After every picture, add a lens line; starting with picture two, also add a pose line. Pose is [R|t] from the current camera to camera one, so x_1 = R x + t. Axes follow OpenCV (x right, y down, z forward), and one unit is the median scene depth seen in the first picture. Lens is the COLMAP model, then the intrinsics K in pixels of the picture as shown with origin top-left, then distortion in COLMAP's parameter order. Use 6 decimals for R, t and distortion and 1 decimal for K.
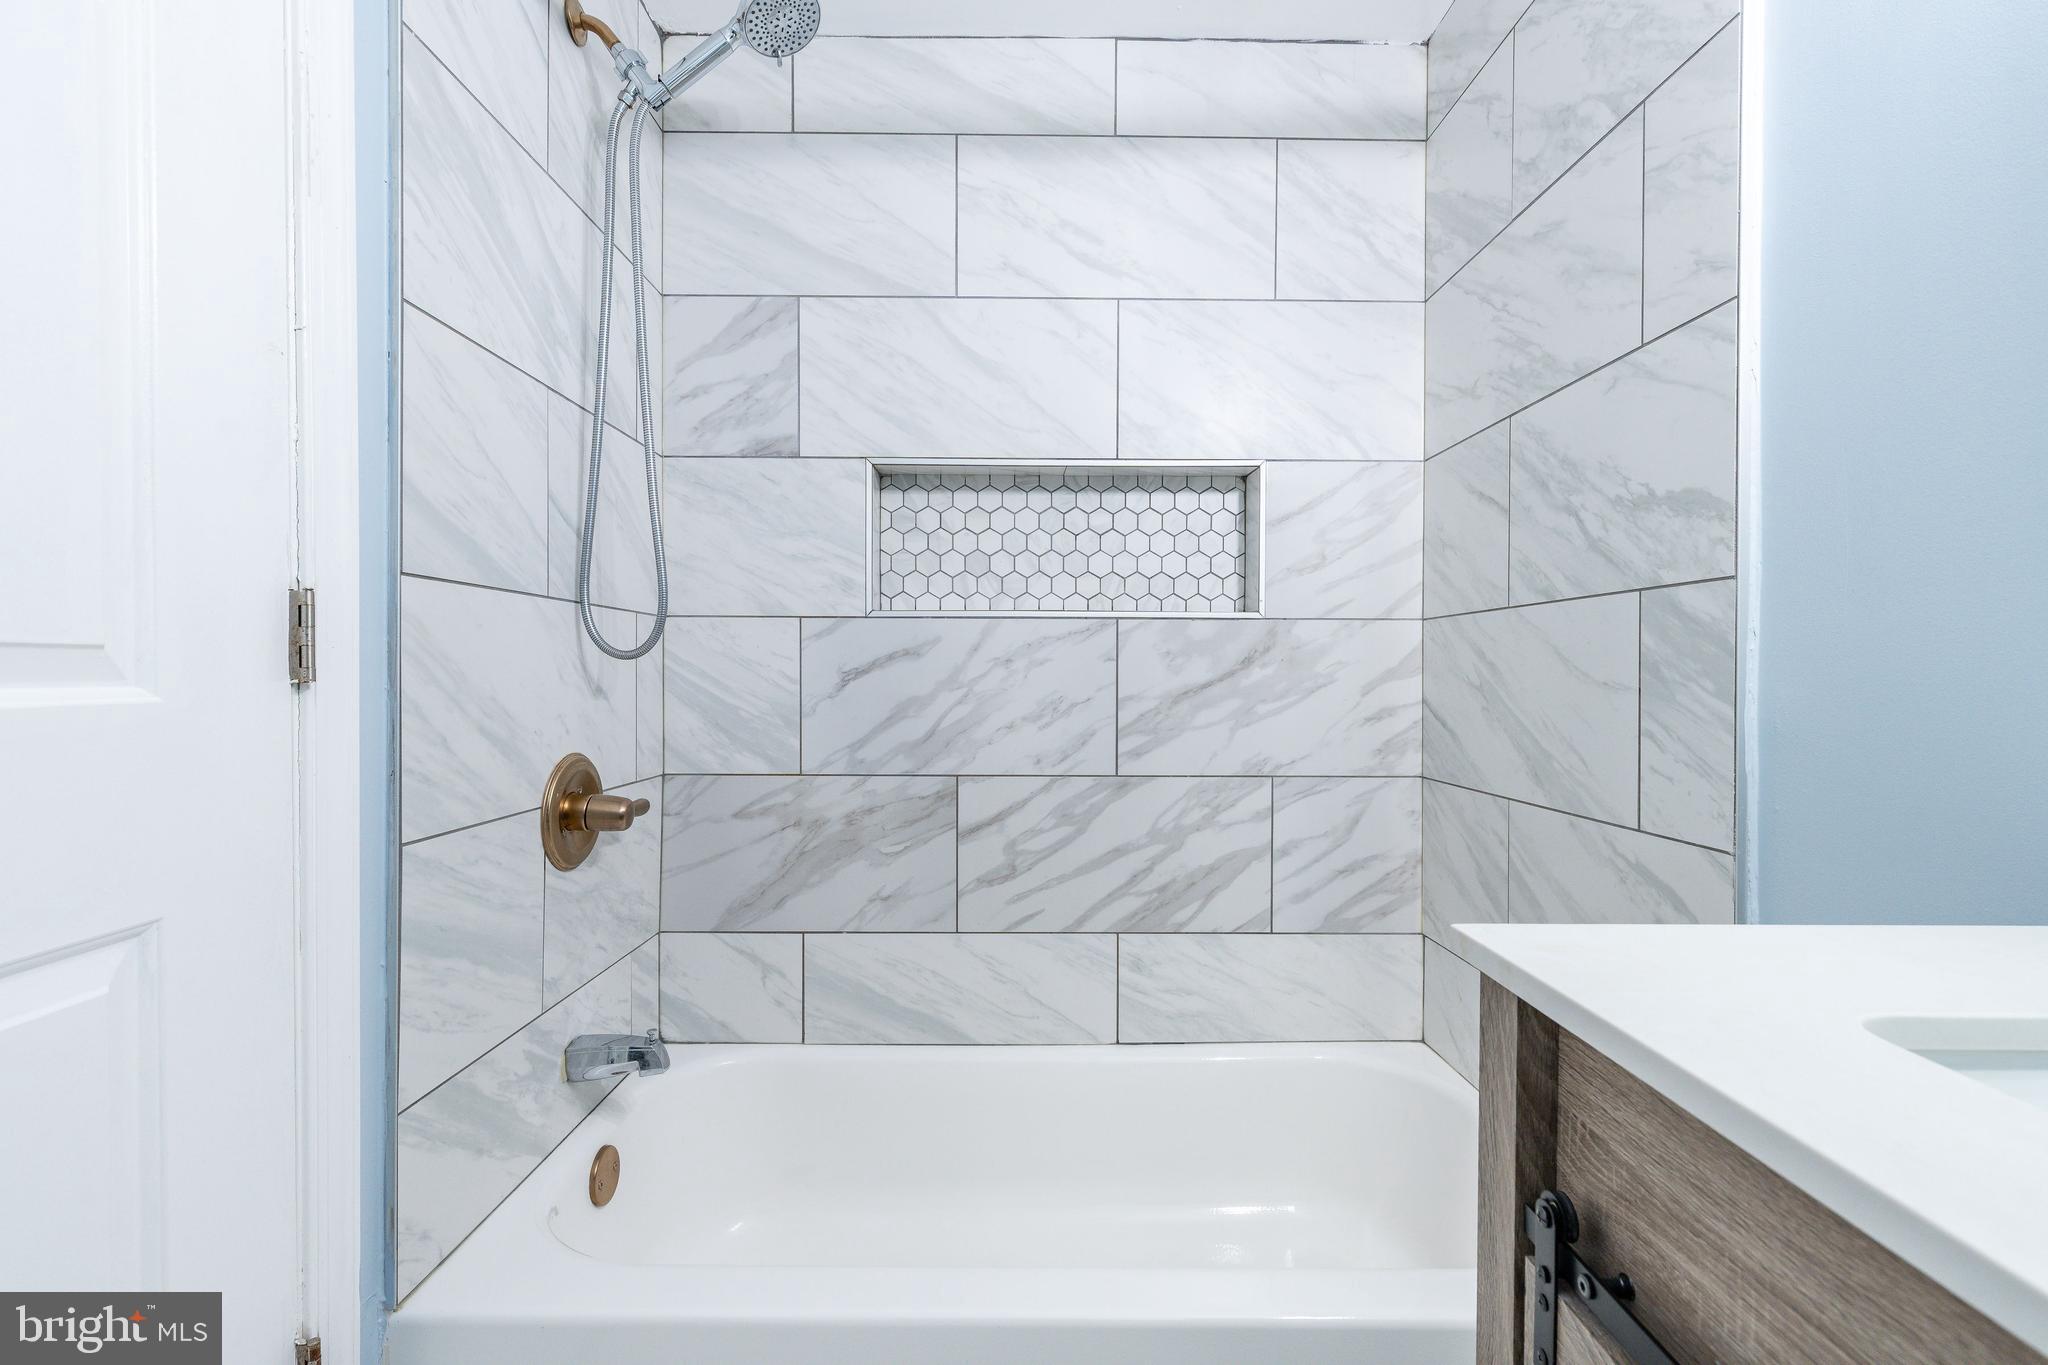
lens RADIAL K [[914.8, 0, 1024.8], [0, 914.8, 685.2], [0, 0, 1]] dist [0.013245, -0.000632]
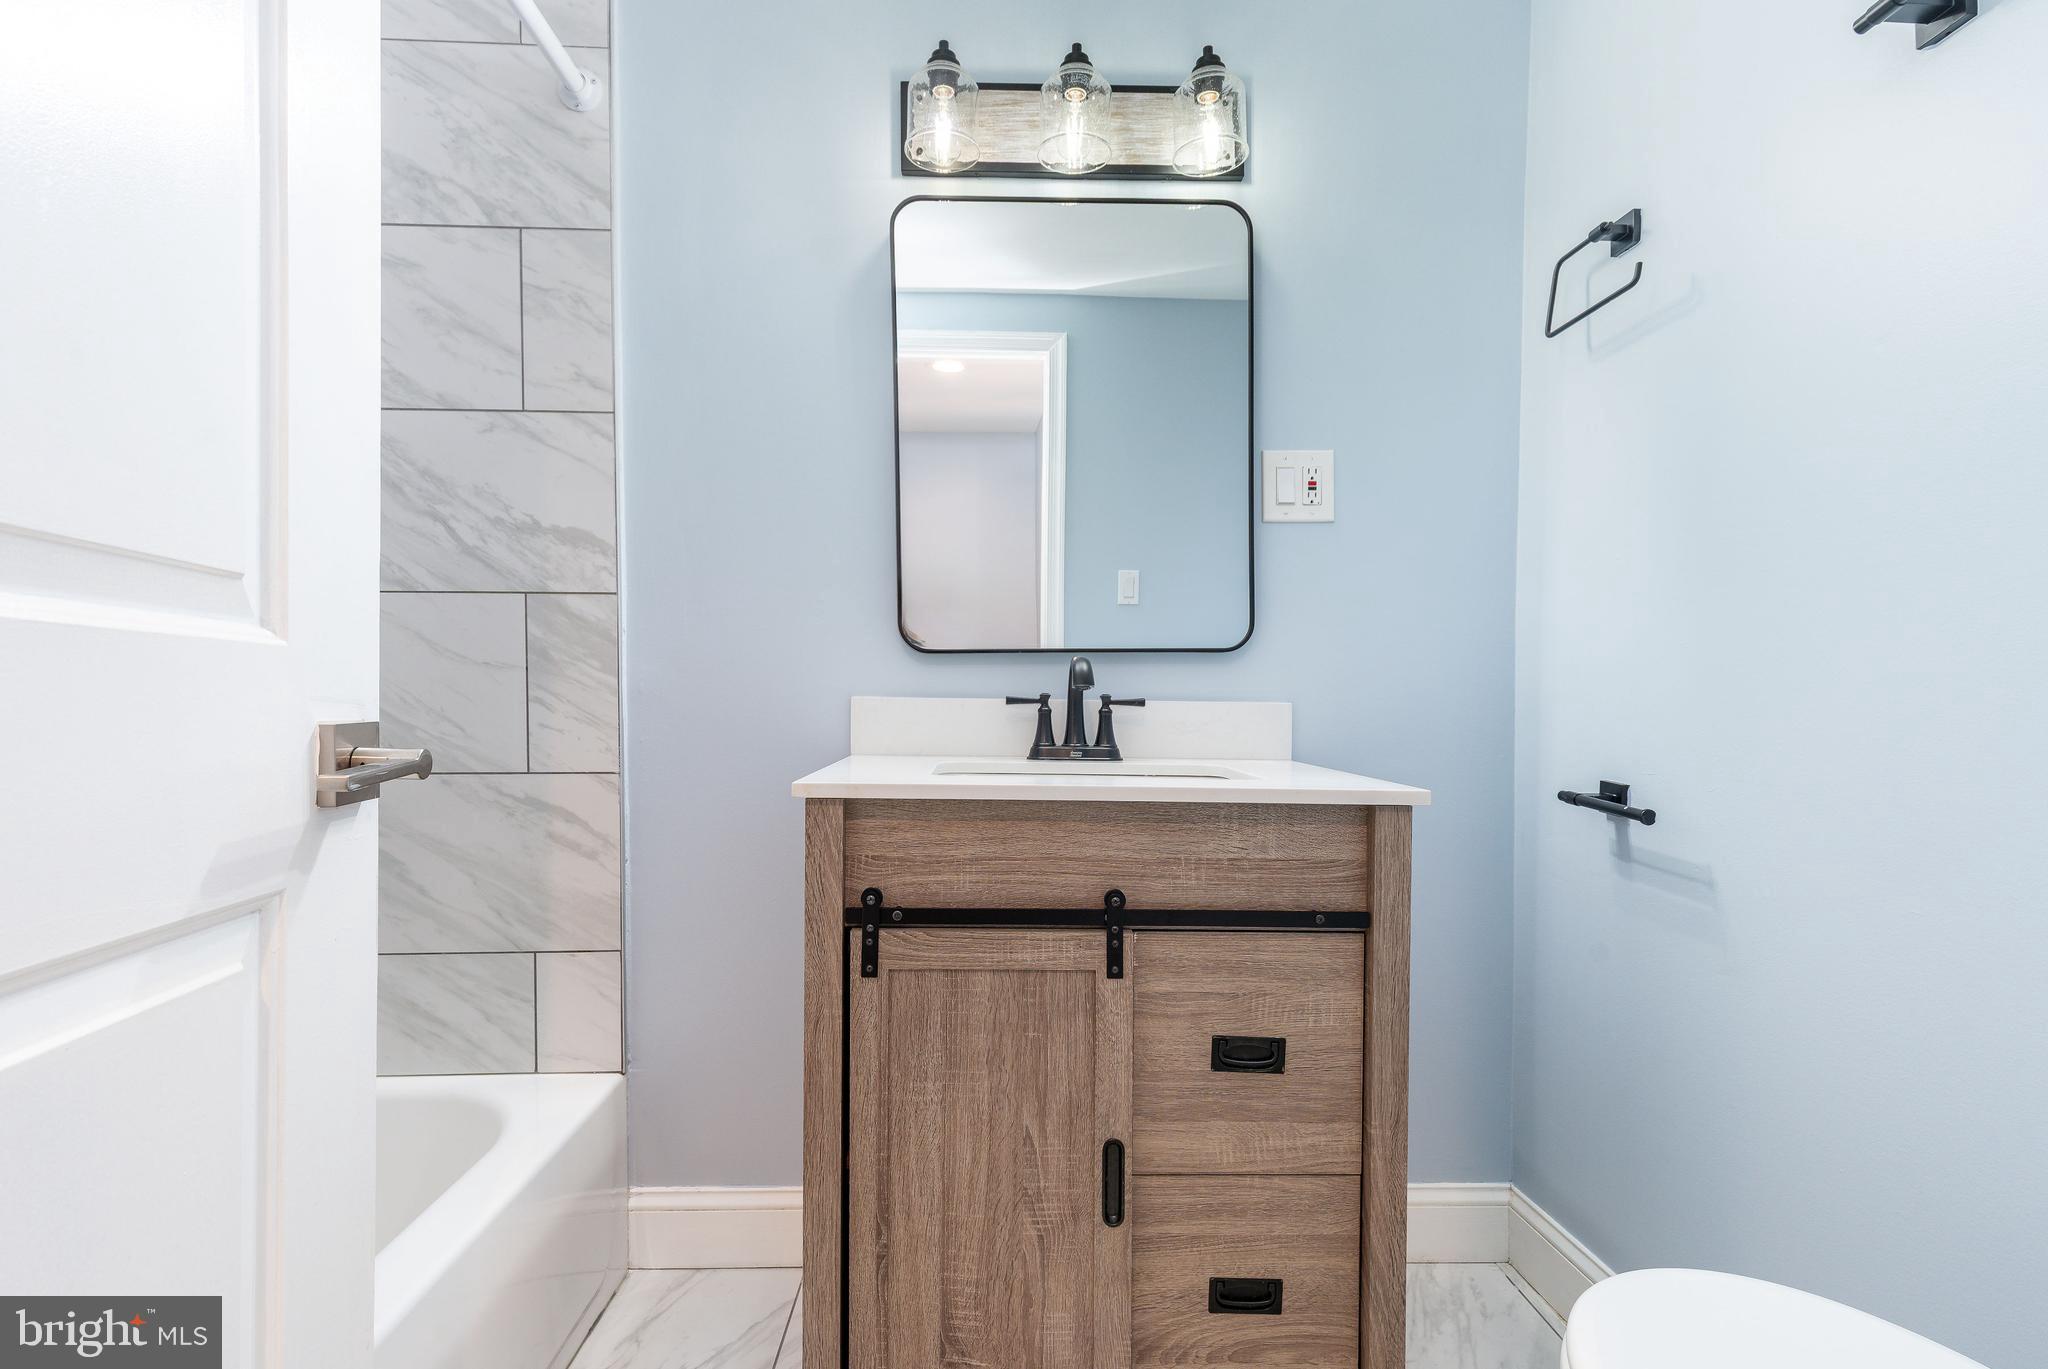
lens RADIAL K [[914.8, 0, 1018.7], [0, 914.8, 693.0], [0, 0, 1]] dist [0.013245, -0.000632]
pose [[-0.037615, 0.004067, 0.999284, -0.700810], [0.009553, 0.999947, -0.003711, 0.054286], [-0.999247, 0.009407, -0.037652, 0.341136]]
